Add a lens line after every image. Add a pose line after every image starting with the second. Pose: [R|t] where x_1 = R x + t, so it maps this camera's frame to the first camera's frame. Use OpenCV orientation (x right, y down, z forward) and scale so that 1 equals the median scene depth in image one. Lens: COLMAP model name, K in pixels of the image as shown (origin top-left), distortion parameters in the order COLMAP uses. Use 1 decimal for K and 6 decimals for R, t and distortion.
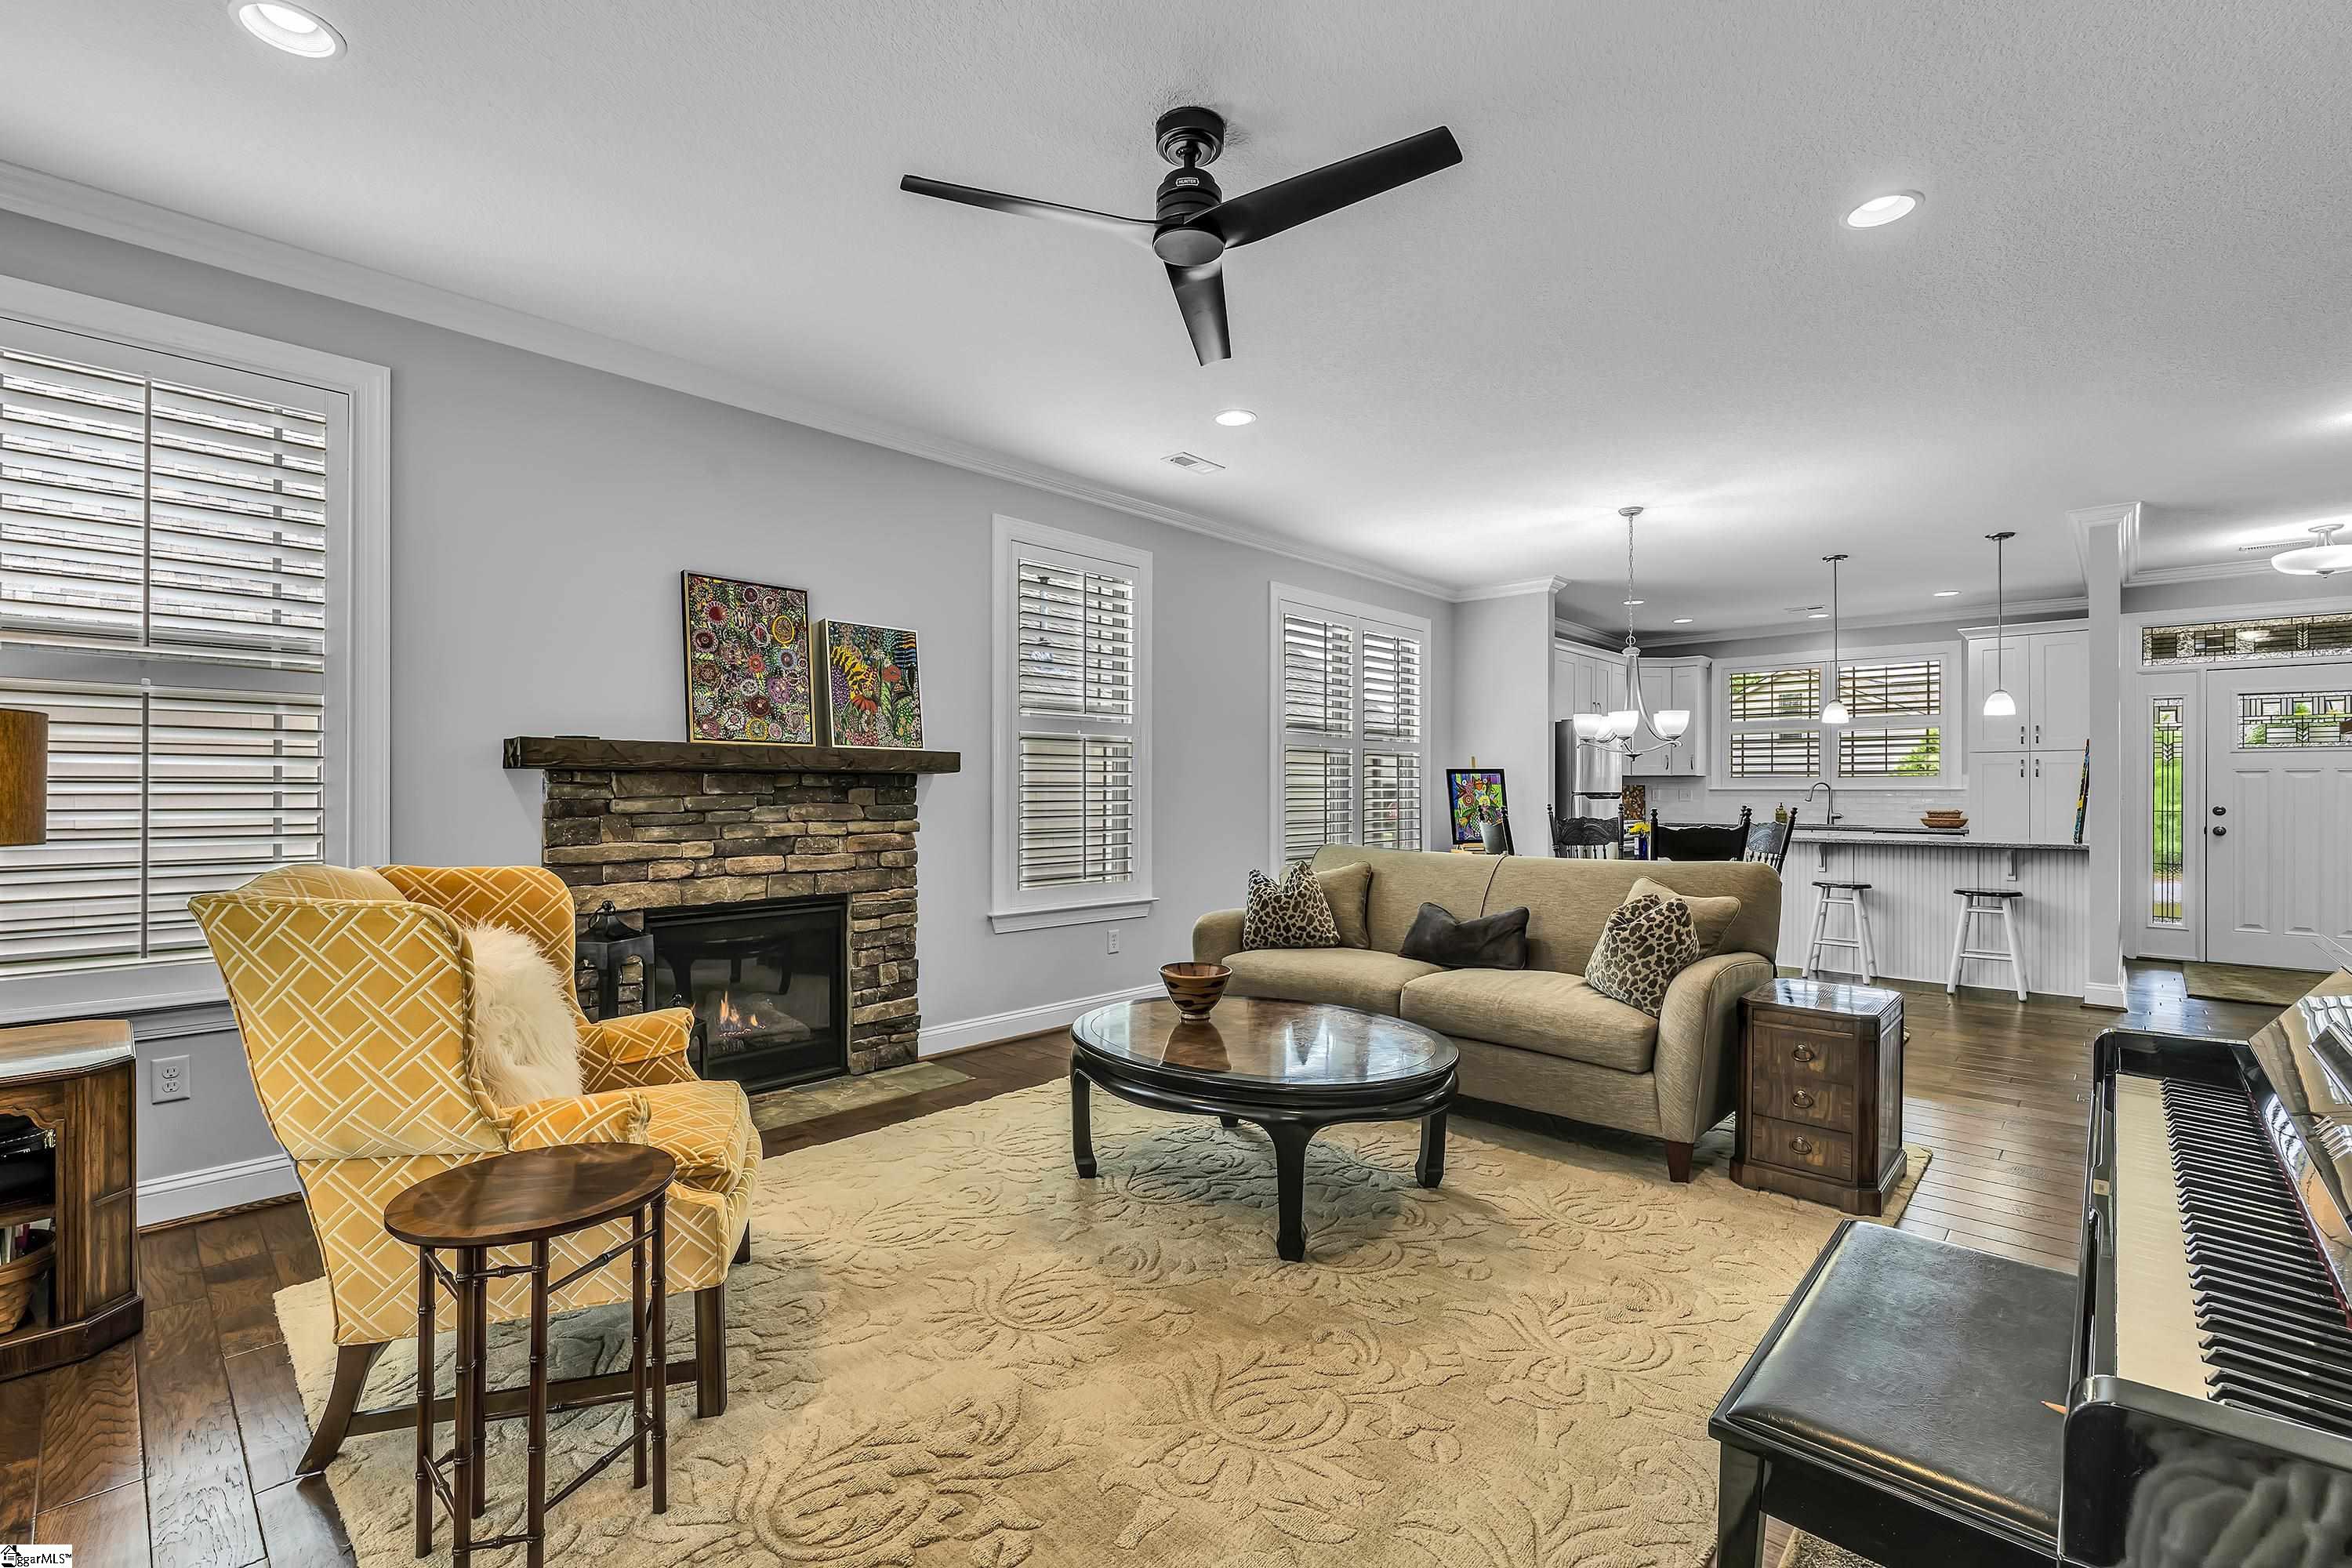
lens RADIAL K [[1019.2, 0, 1183.2], [0, 1019.2, 783.6], [0, 0, 1]] dist [-0.008047, -0.000299]
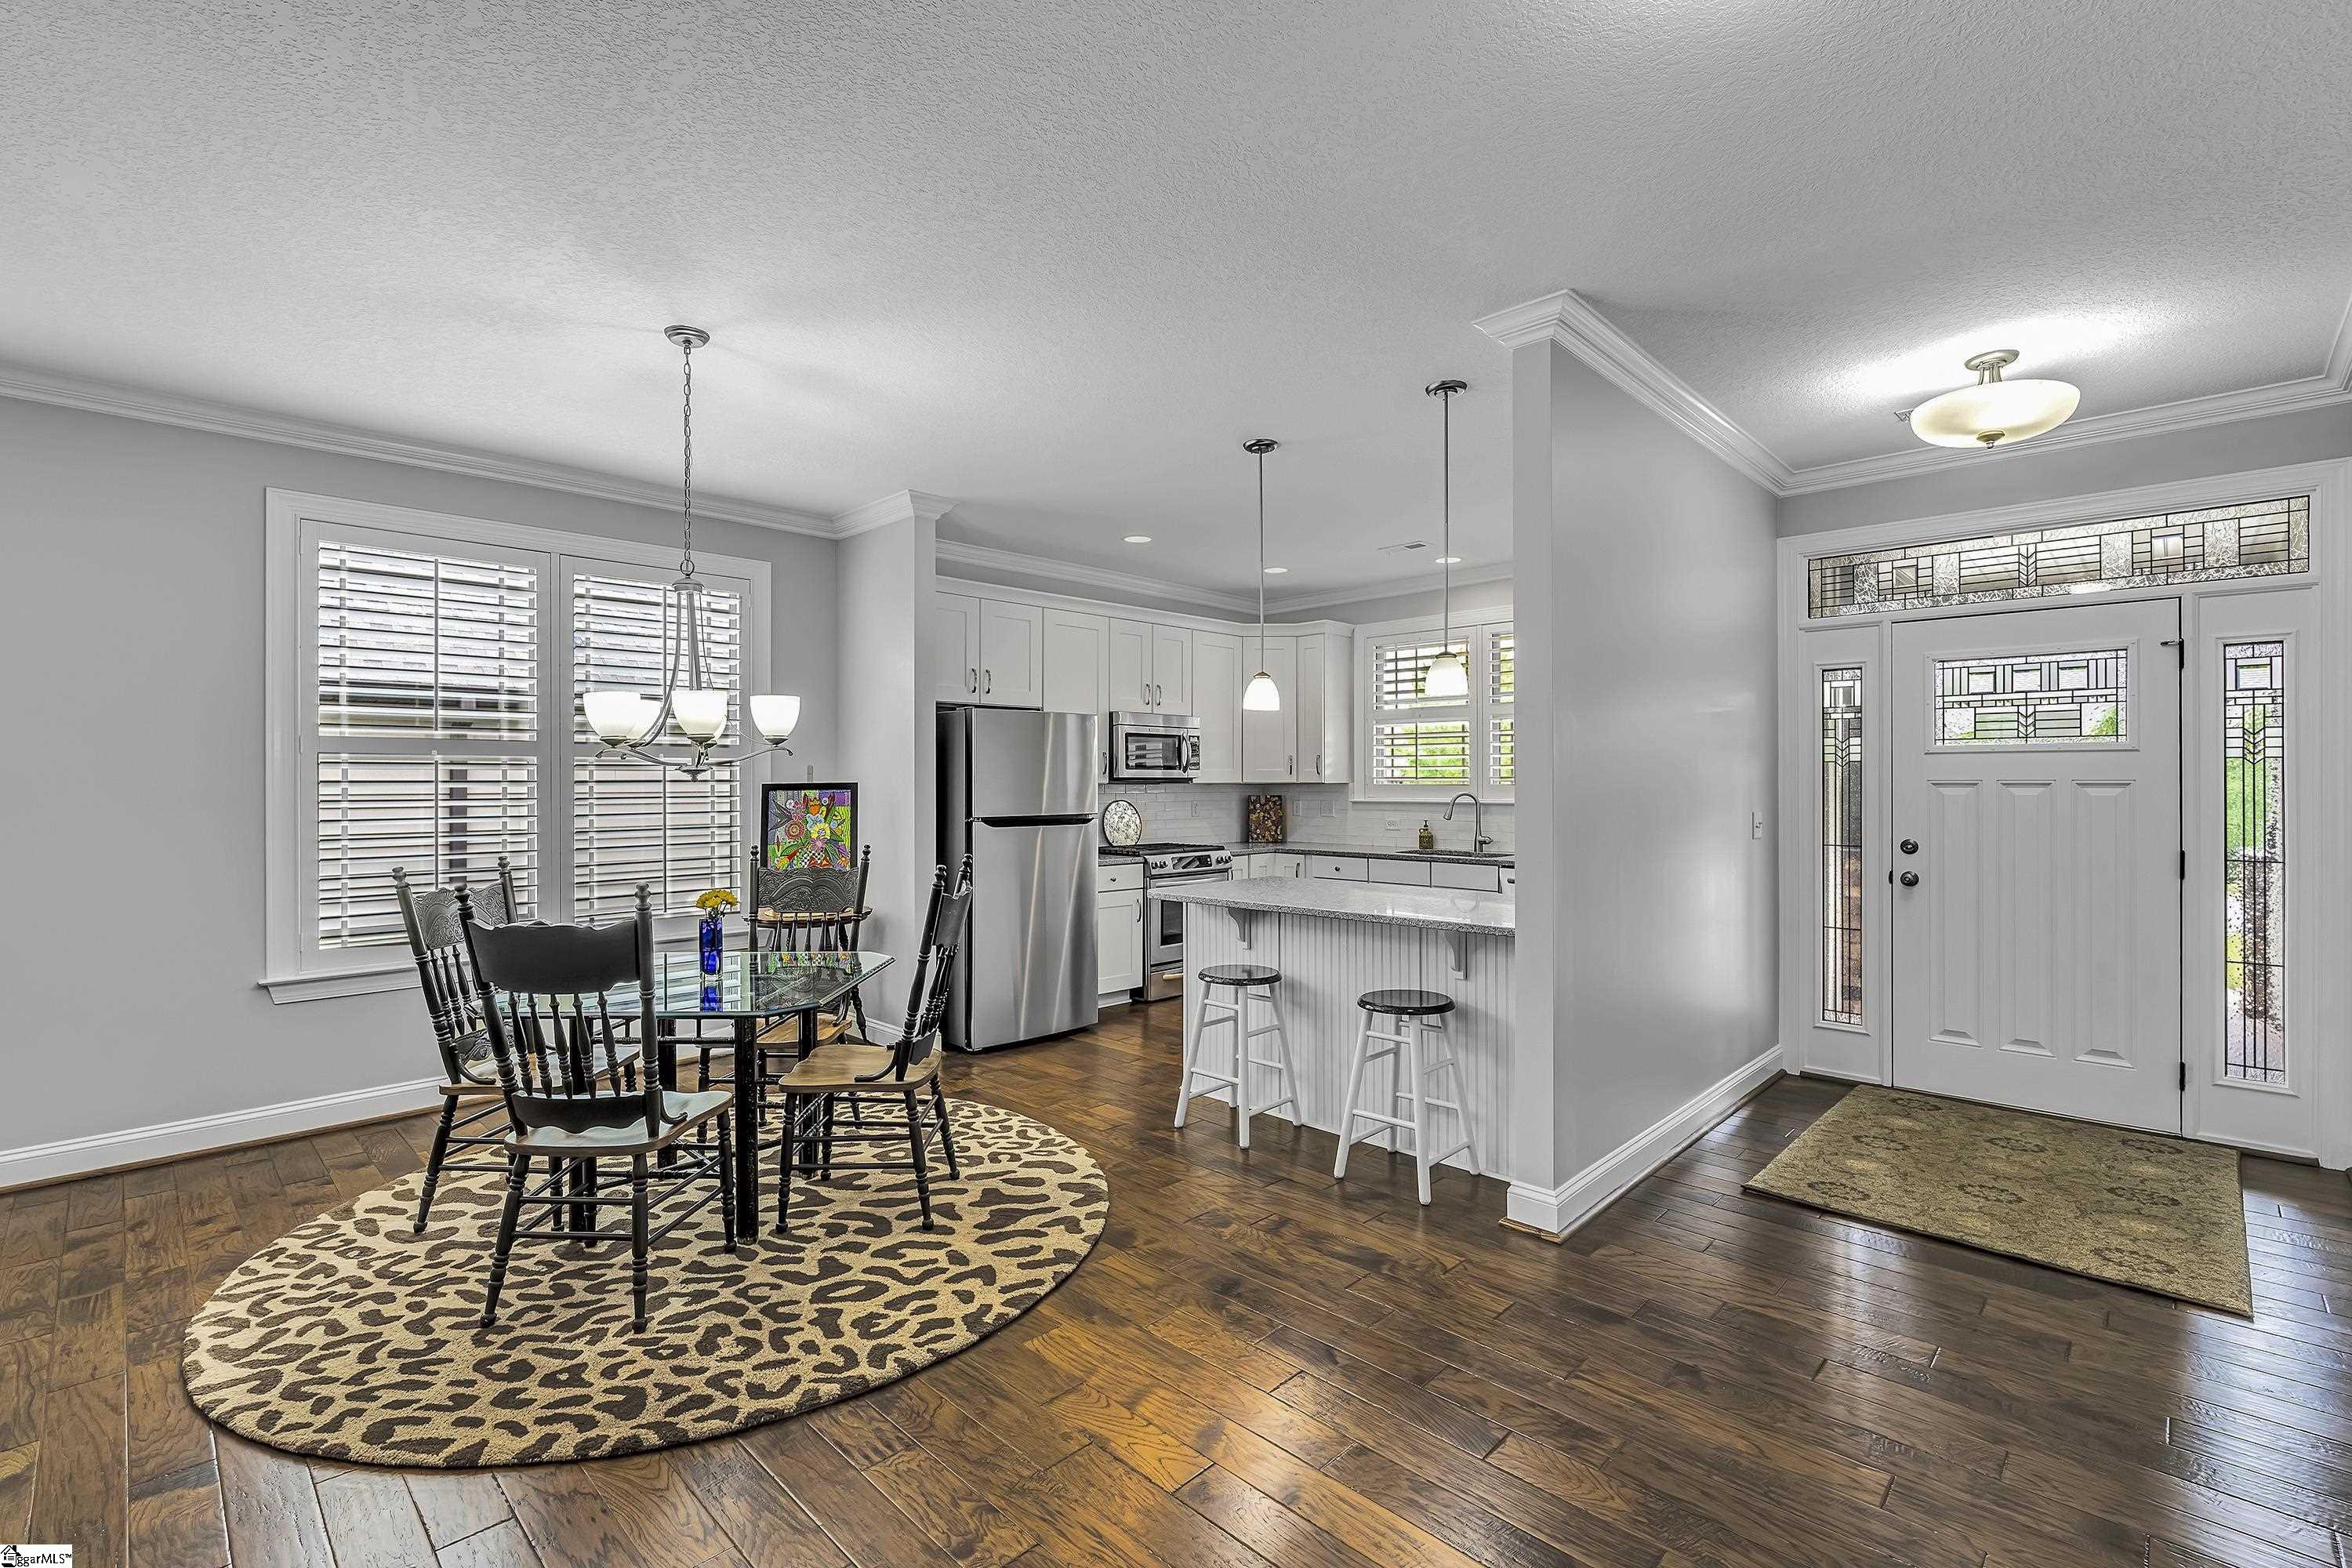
lens RADIAL K [[1037.9, 0, 1176.0], [0, 1037.9, 784.0], [0, 0, 1]] dist [-0.002854, -0.000530]
pose [[0.999775, -0.005901, -0.020369, 0.961350], [0.006035, 0.999961, 0.006503, -0.030358], [0.020330, -0.006625, 0.999771, 0.577530]]
